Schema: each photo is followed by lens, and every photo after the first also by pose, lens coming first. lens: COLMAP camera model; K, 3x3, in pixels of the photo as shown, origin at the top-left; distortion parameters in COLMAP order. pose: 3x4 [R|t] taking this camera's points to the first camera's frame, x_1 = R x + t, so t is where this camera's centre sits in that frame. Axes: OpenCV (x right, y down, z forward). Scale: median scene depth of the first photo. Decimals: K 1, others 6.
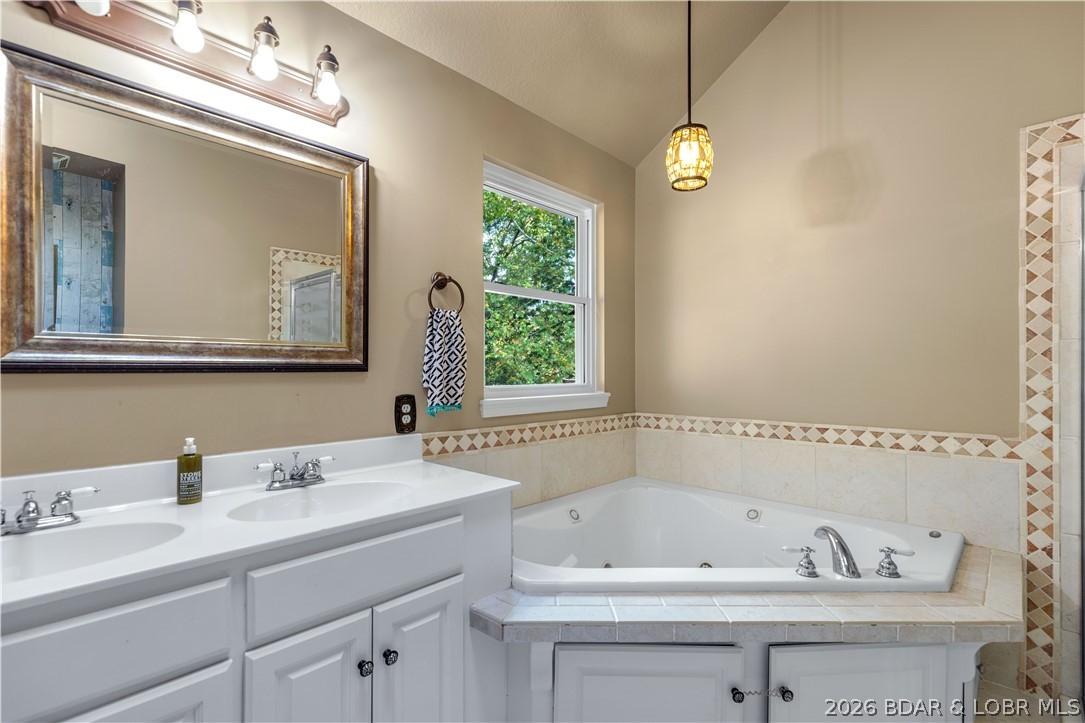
lens RADIAL K [[490.1, 0, 543.2], [0, 490.1, 364.2], [0, 0, 1]] dist [0.003398, 0.000836]
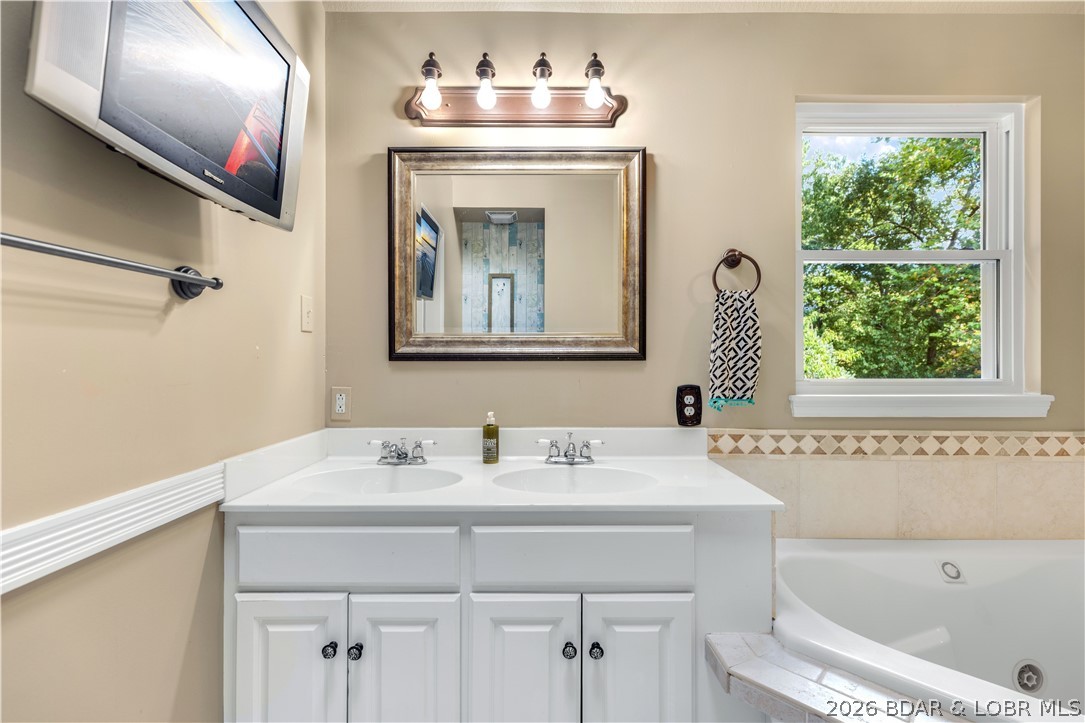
lens RADIAL K [[480.1, 0, 542.4], [0, 480.1, 356.8], [0, 0, 1]] dist [0.002348, 0.000362]
pose [[0.697553, -0.005798, -0.716510, 0.185633], [0.008145, 0.999967, -0.000162, 0.005890], [0.716487, -0.005723, 0.697577, 0.158239]]
